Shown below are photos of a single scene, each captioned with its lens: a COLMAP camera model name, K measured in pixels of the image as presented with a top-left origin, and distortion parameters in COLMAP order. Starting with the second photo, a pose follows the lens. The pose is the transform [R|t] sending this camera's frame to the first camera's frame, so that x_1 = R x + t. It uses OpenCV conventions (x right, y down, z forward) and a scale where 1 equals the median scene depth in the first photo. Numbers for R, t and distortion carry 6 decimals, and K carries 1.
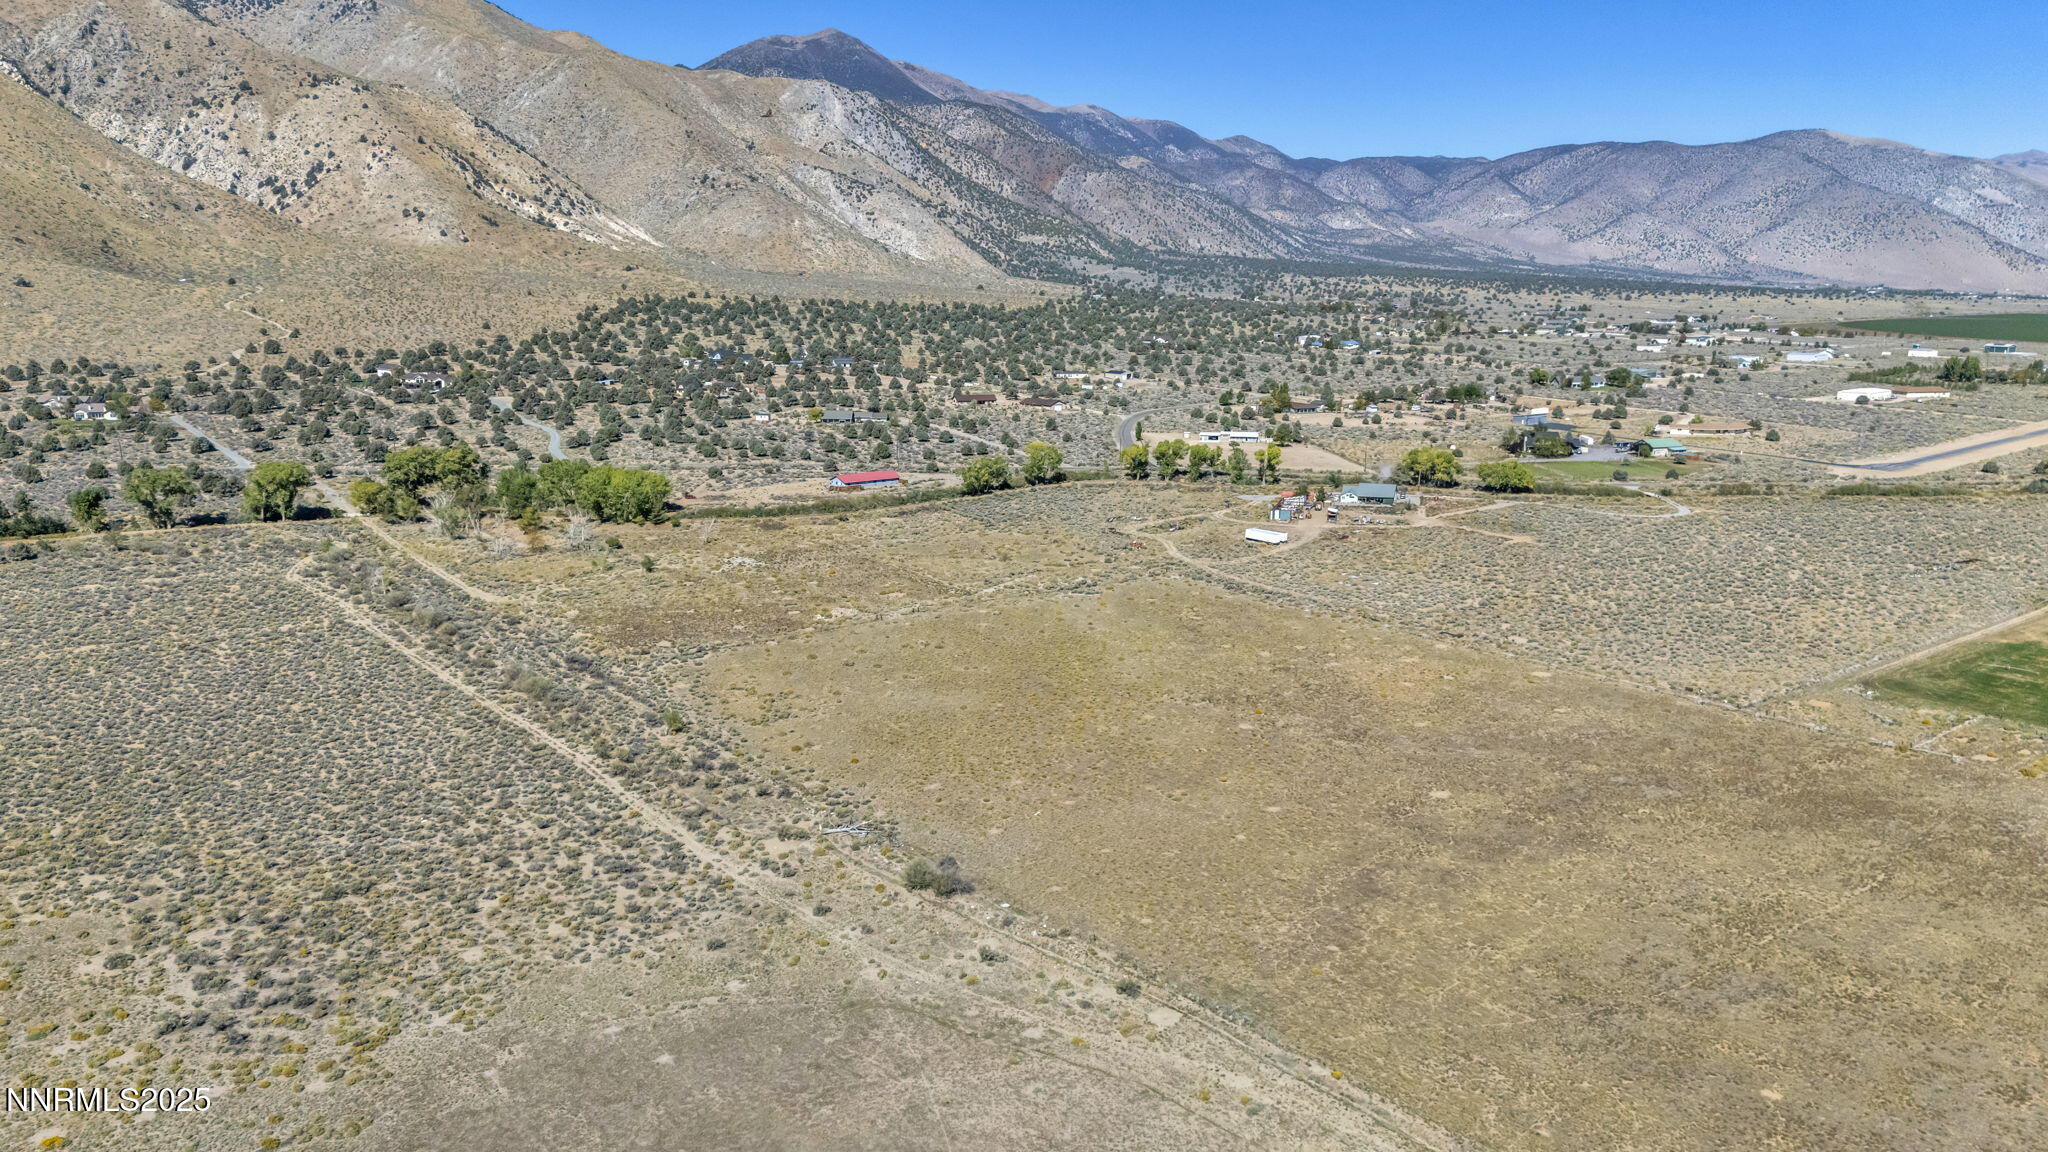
lens RADIAL K [[1530.9, 0, 1028.6], [0, 1530.9, 575.2], [0, 0, 1]] dist [0.073280, -0.075031]
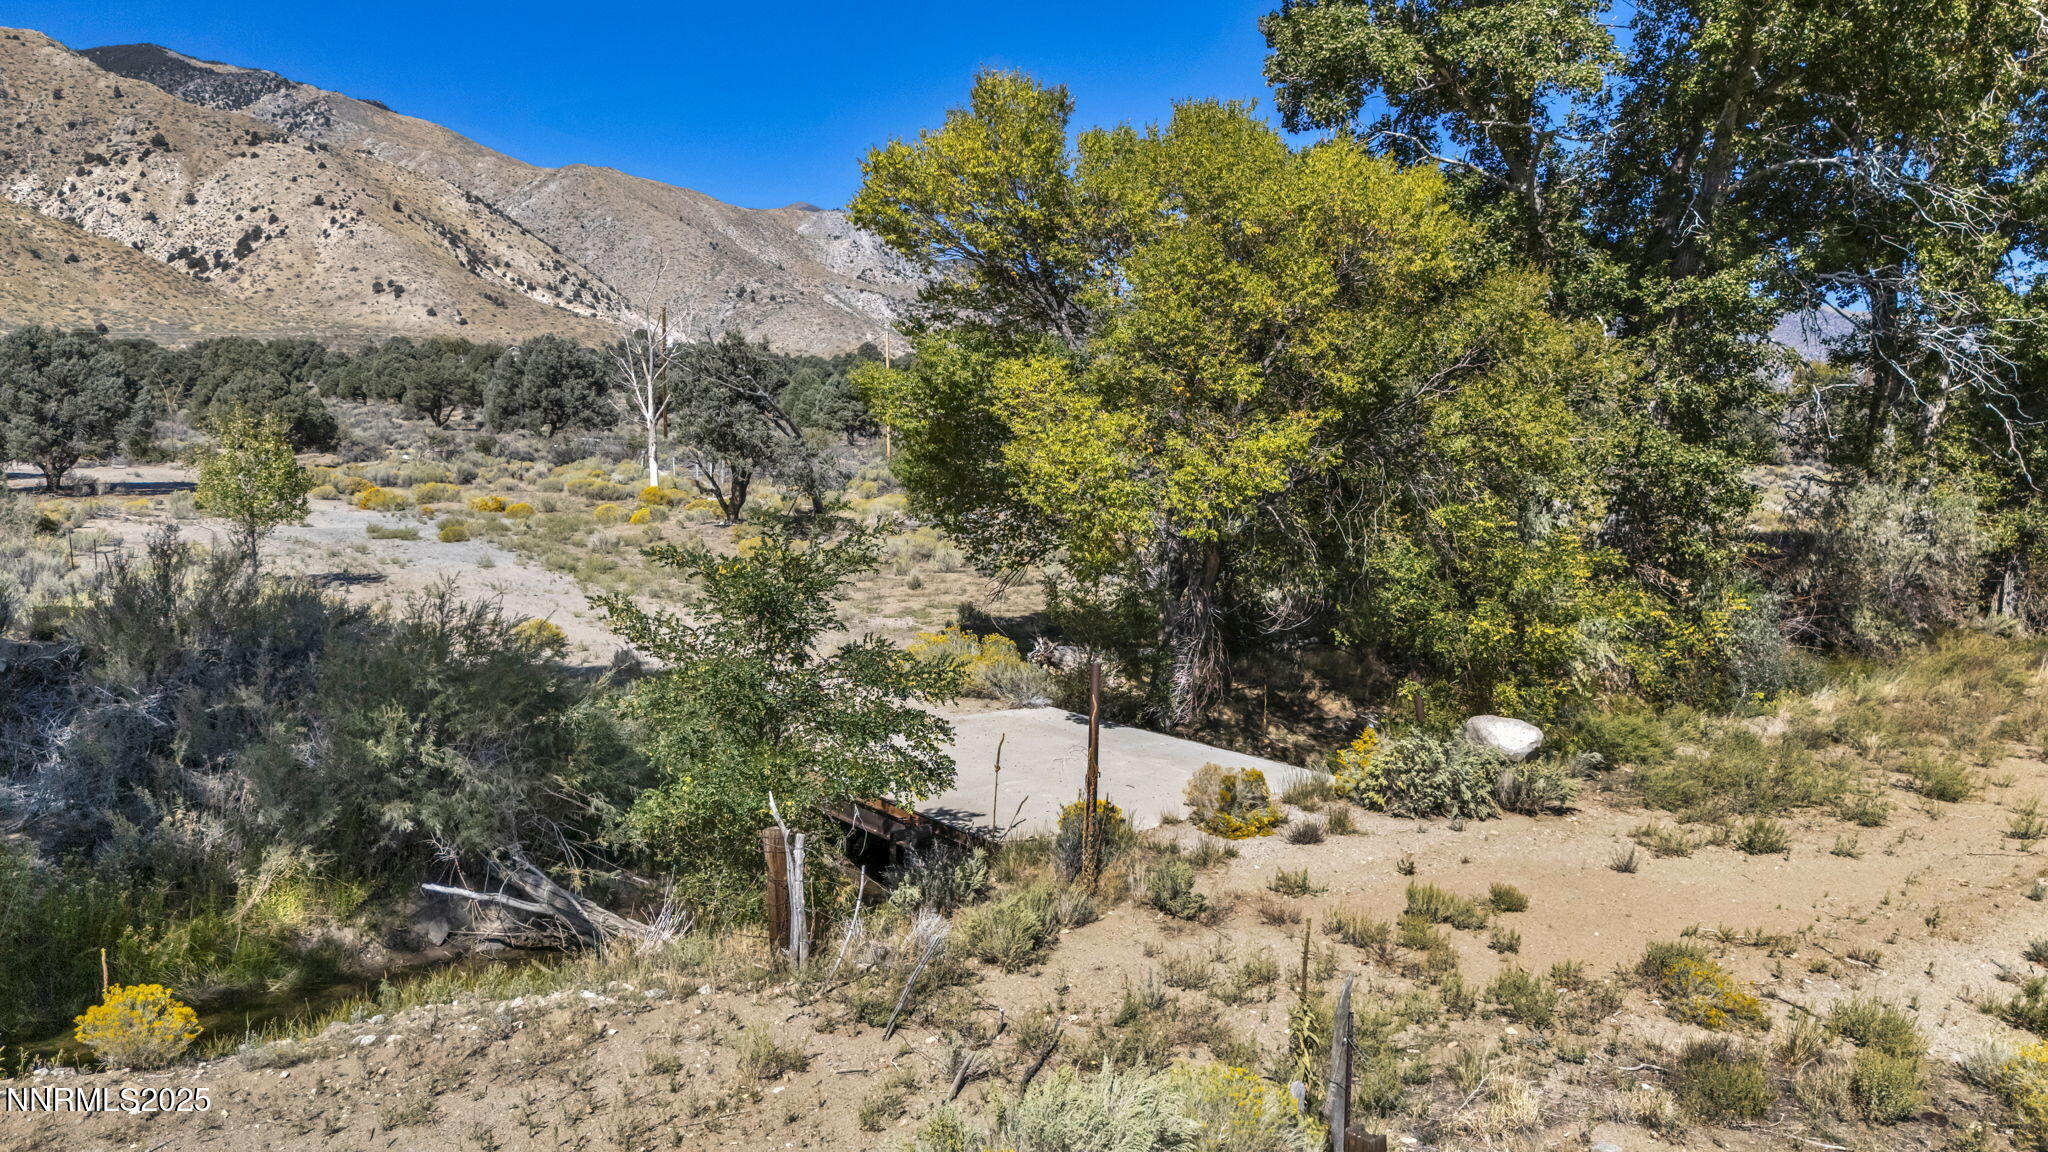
lens RADIAL K [[1530.9, 0, 1020.3], [0, 1530.9, 579.8], [0, 0, 1]] dist [0.073280, -0.075031]
pose [[0.999139, -0.006400, 0.040993, -0.125249], [0.011349, 0.992506, -0.121665, -0.010226], [-0.039907, 0.122026, 0.991724, 0.274019]]
